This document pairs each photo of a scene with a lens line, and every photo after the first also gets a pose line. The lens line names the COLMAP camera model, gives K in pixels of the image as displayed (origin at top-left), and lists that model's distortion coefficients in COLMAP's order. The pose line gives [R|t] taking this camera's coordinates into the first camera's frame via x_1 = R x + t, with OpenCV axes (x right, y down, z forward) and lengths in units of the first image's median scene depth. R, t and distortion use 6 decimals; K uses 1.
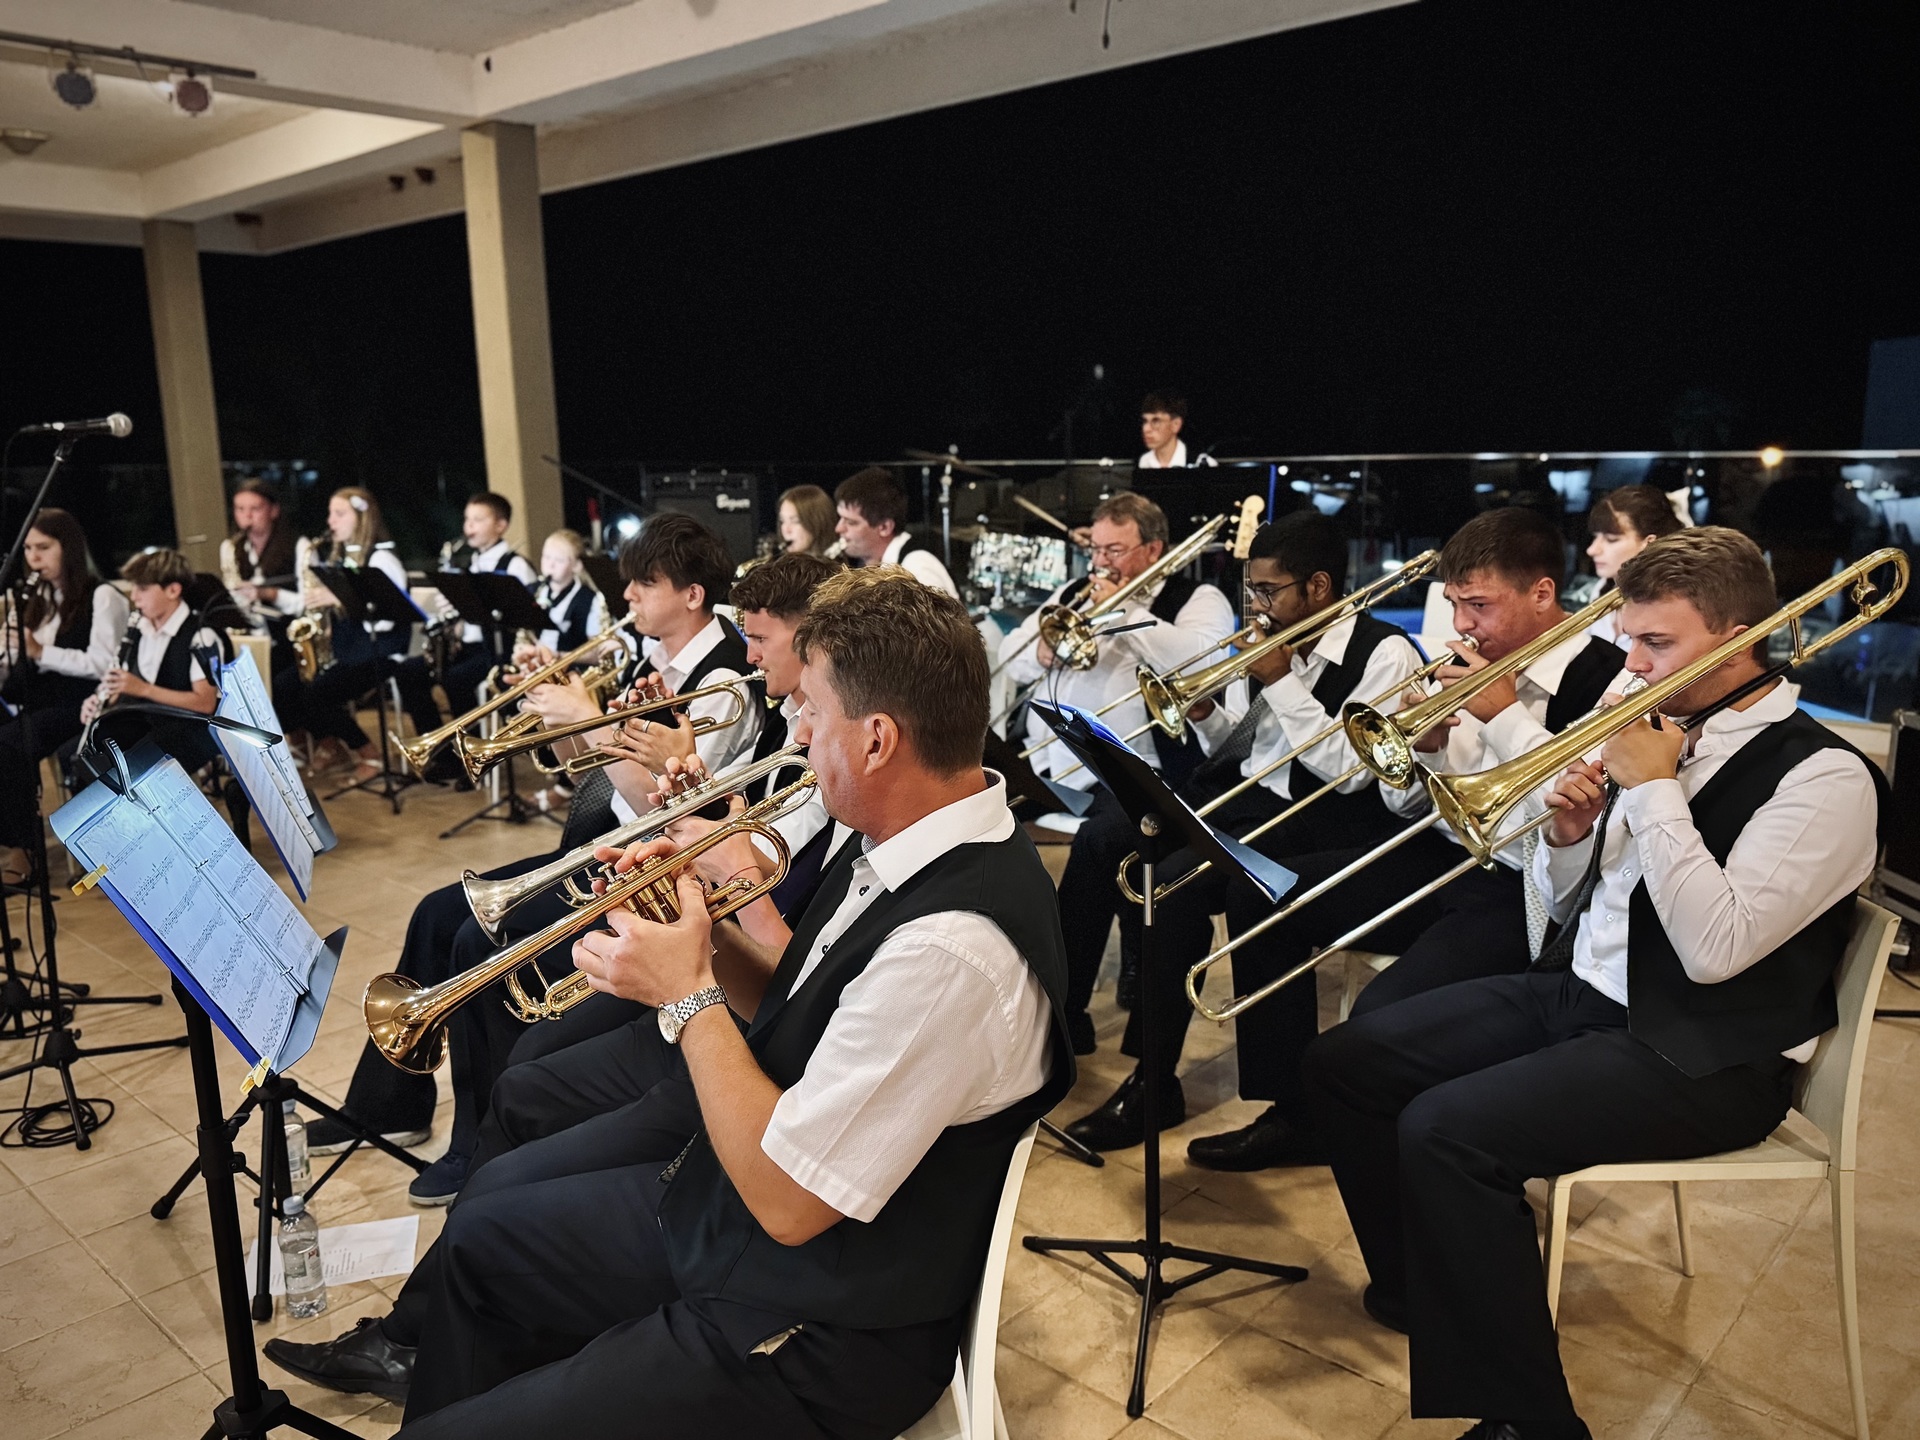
lens RADIAL K [[1437.9, 0, 960.0], [0, 1437.9, 720.0], [0, 0, 1]] dist [-0.007785, 0.003153]
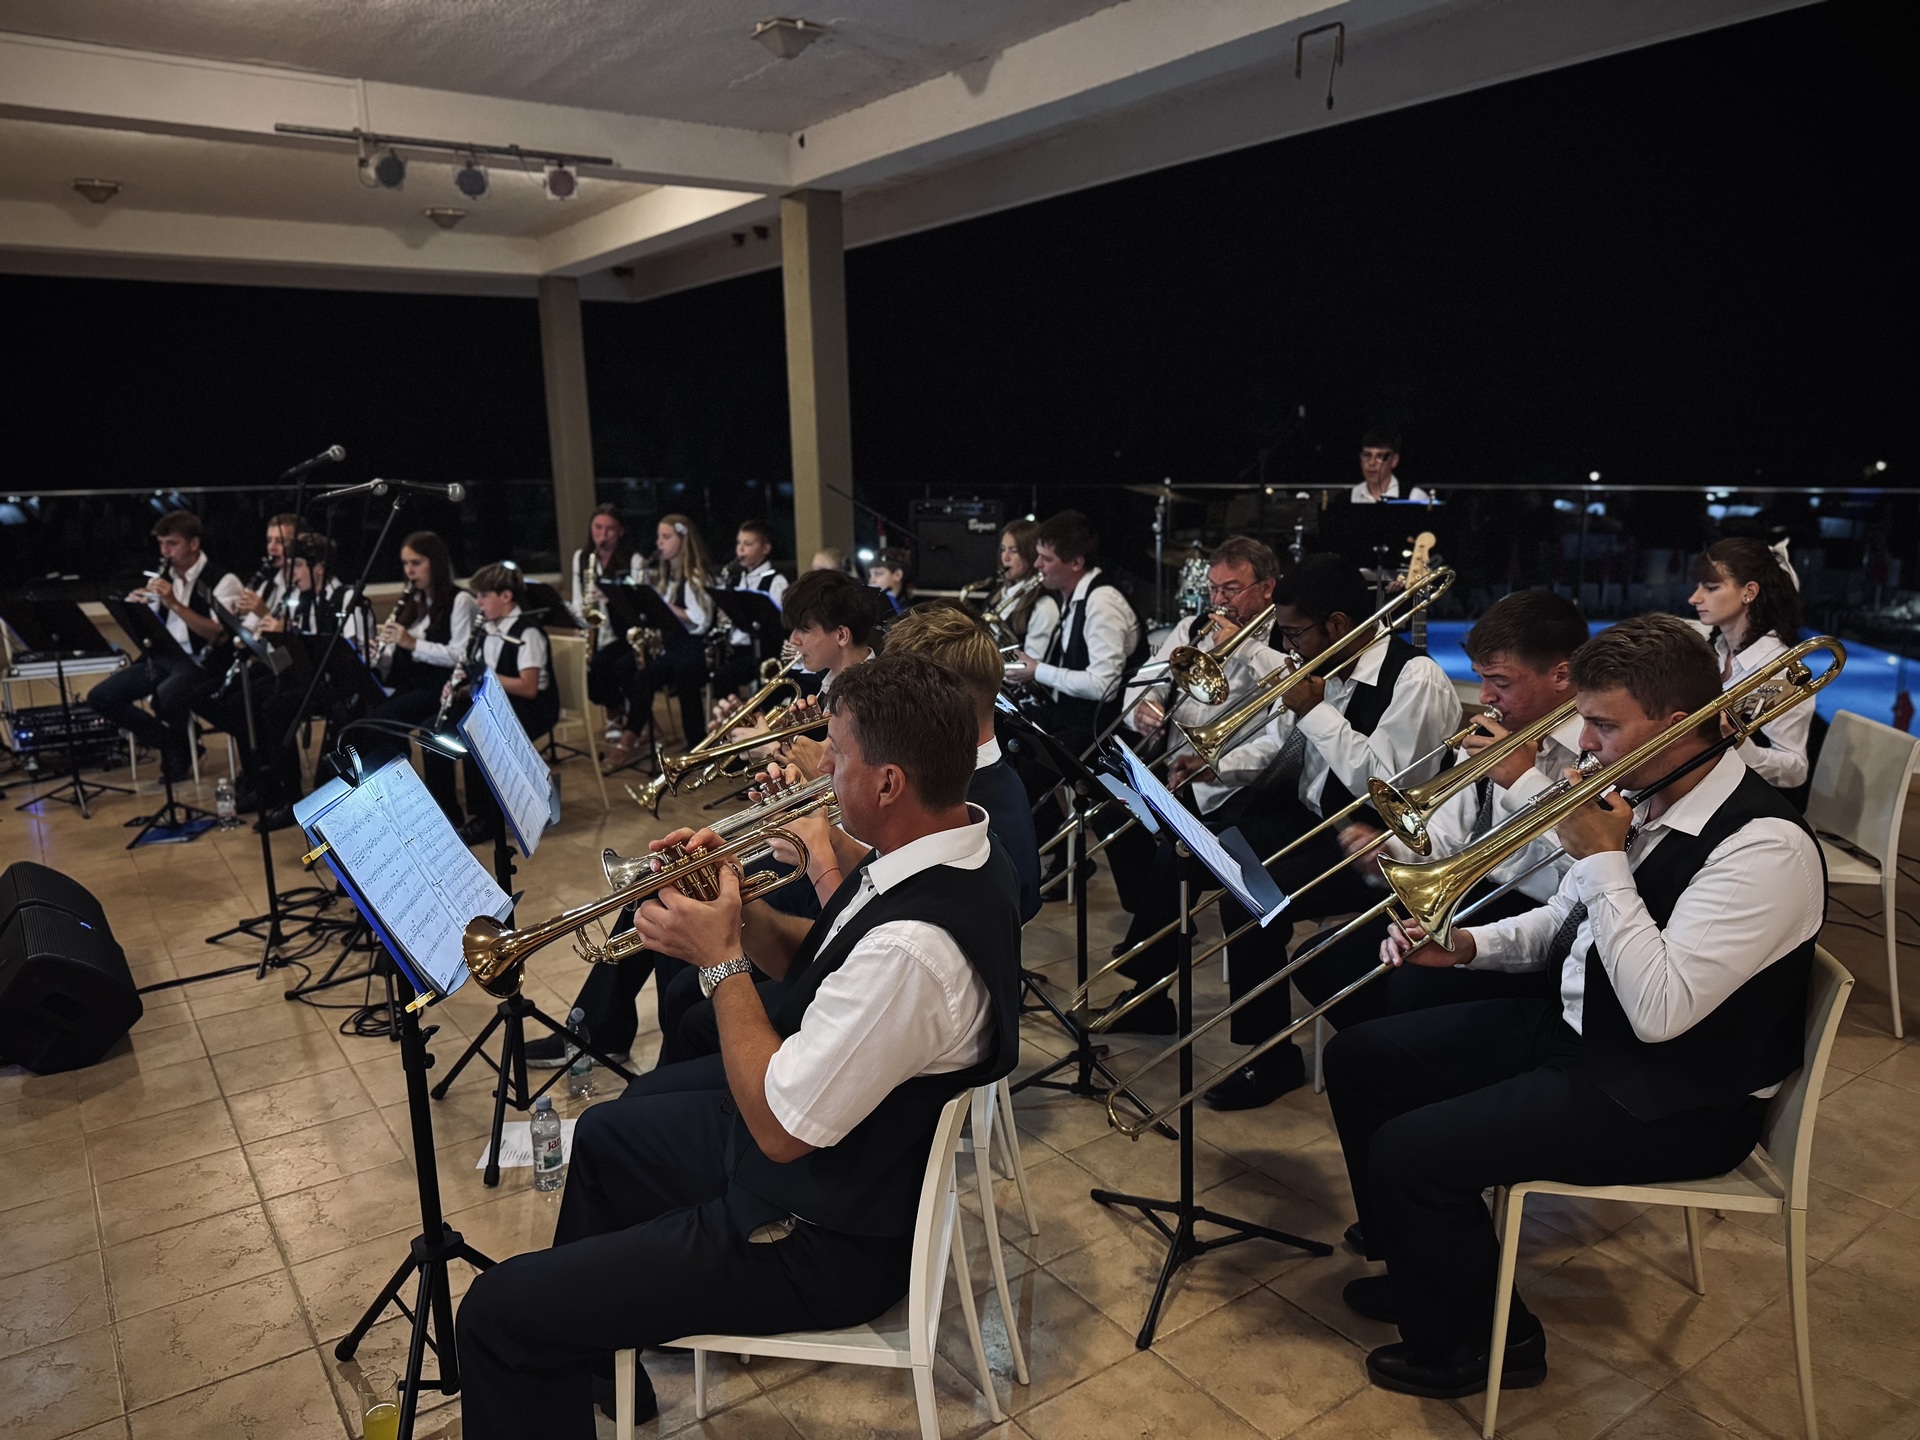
lens RADIAL K [[1298.3, 0, 967.0], [0, 1298.3, 738.7], [0, 0, 1]] dist [-0.002647, -0.004263]
pose [[0.978513, 0.045216, -0.201165, 0.069895], [-0.040054, 0.998757, 0.029661, -0.017772], [0.202256, -0.020966, 0.979108, -0.027186]]
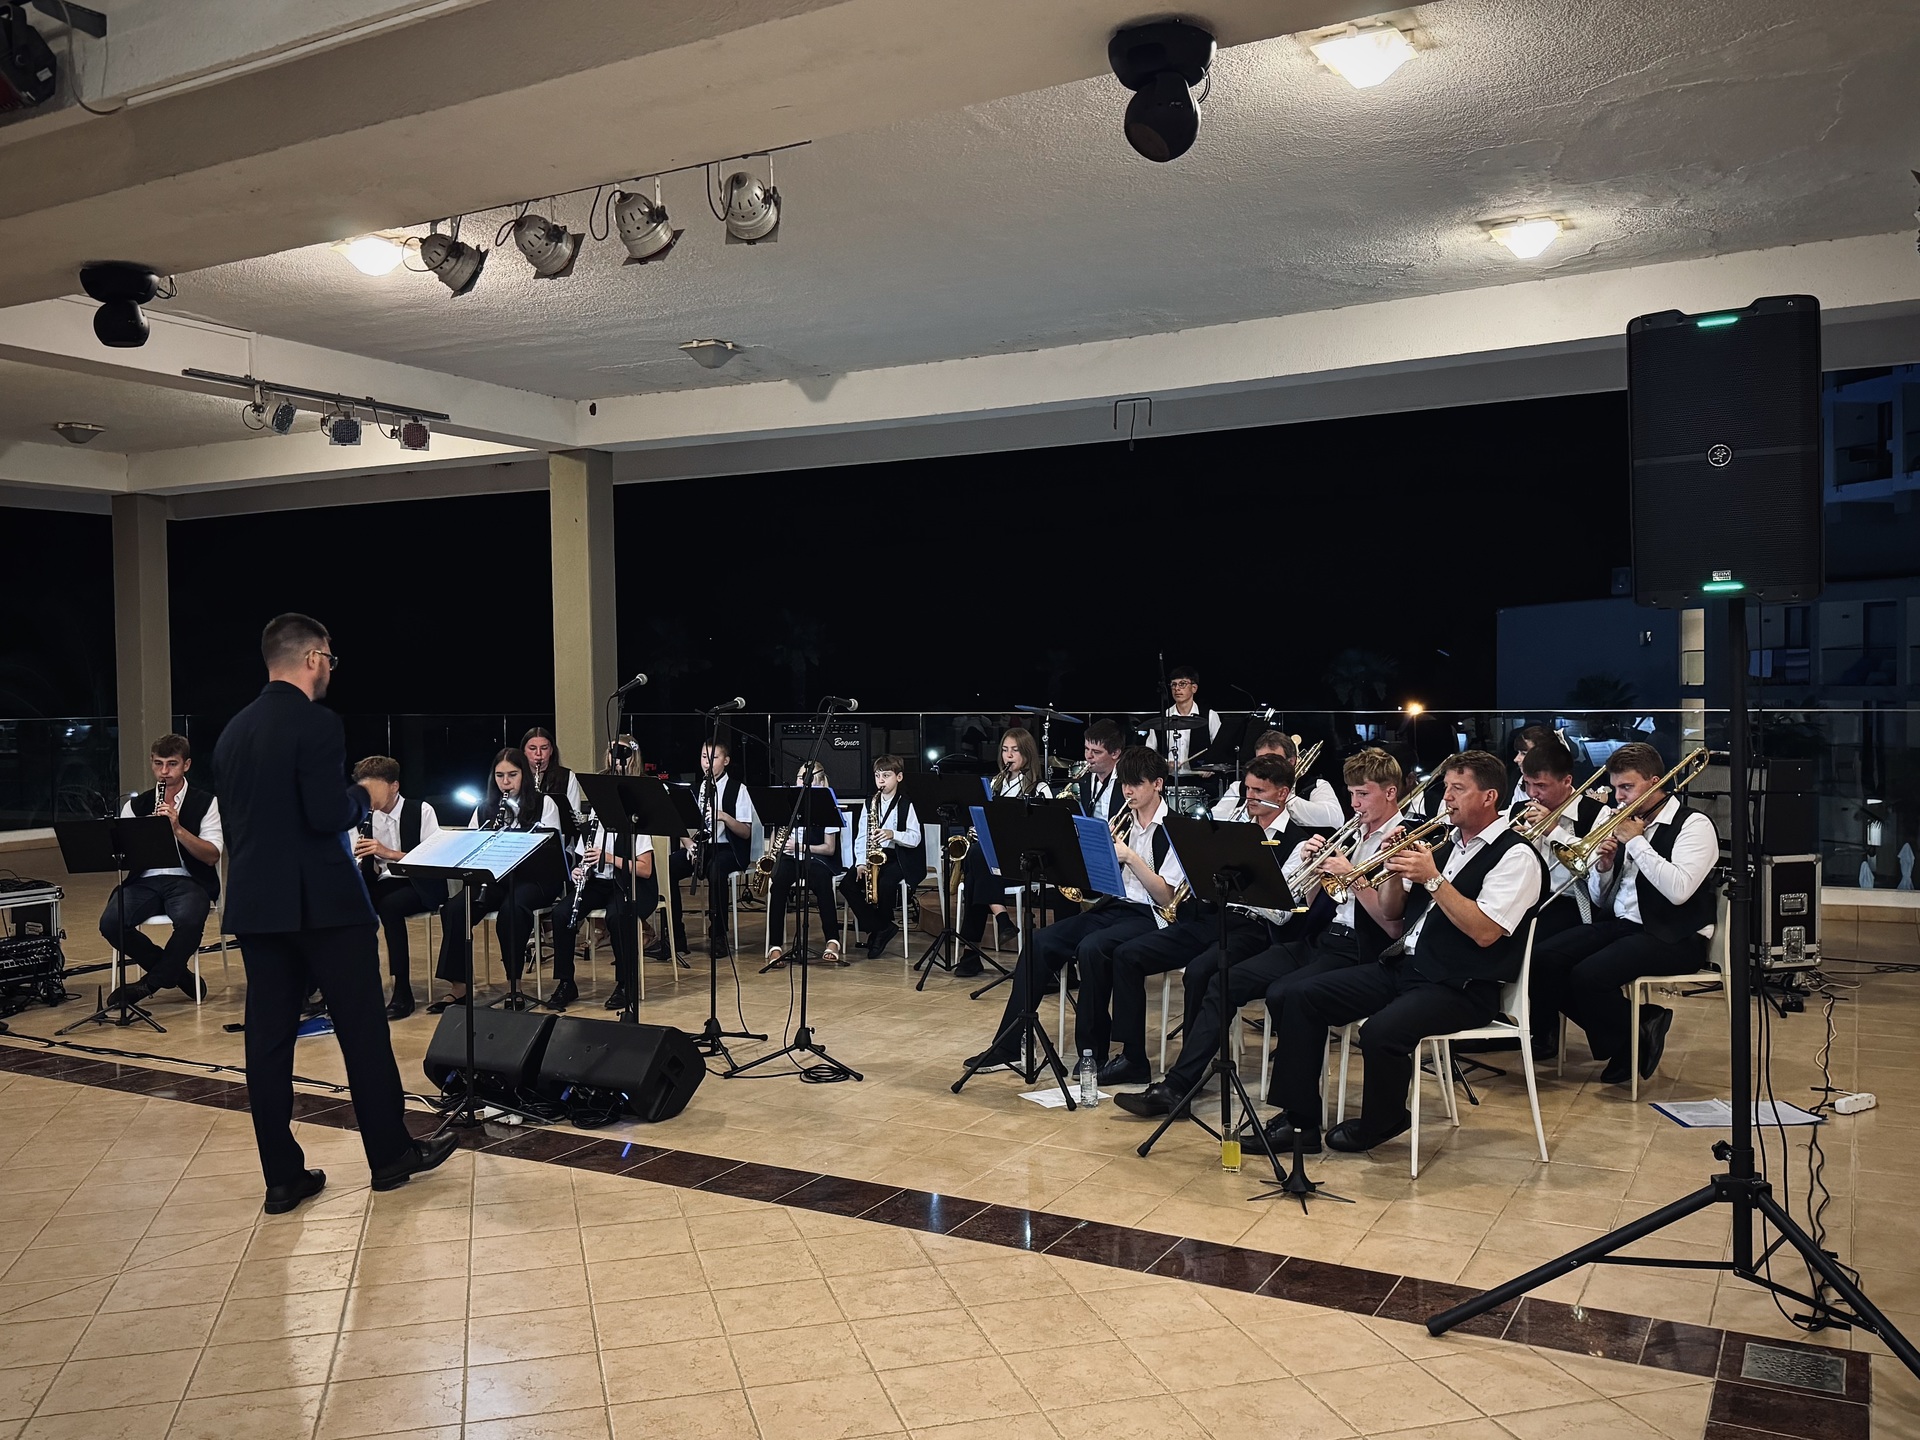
lens RADIAL K [[1519.0, 0, 960.0], [0, 1519.0, 720.0], [0, 0, 1]] dist [0.152111, -0.344546]
pose [[0.973733, 0.001173, 0.227688, -0.595187], [0.038258, 0.984927, -0.168688, 0.113335], [-0.224454, 0.172968, 0.959011, -0.634856]]
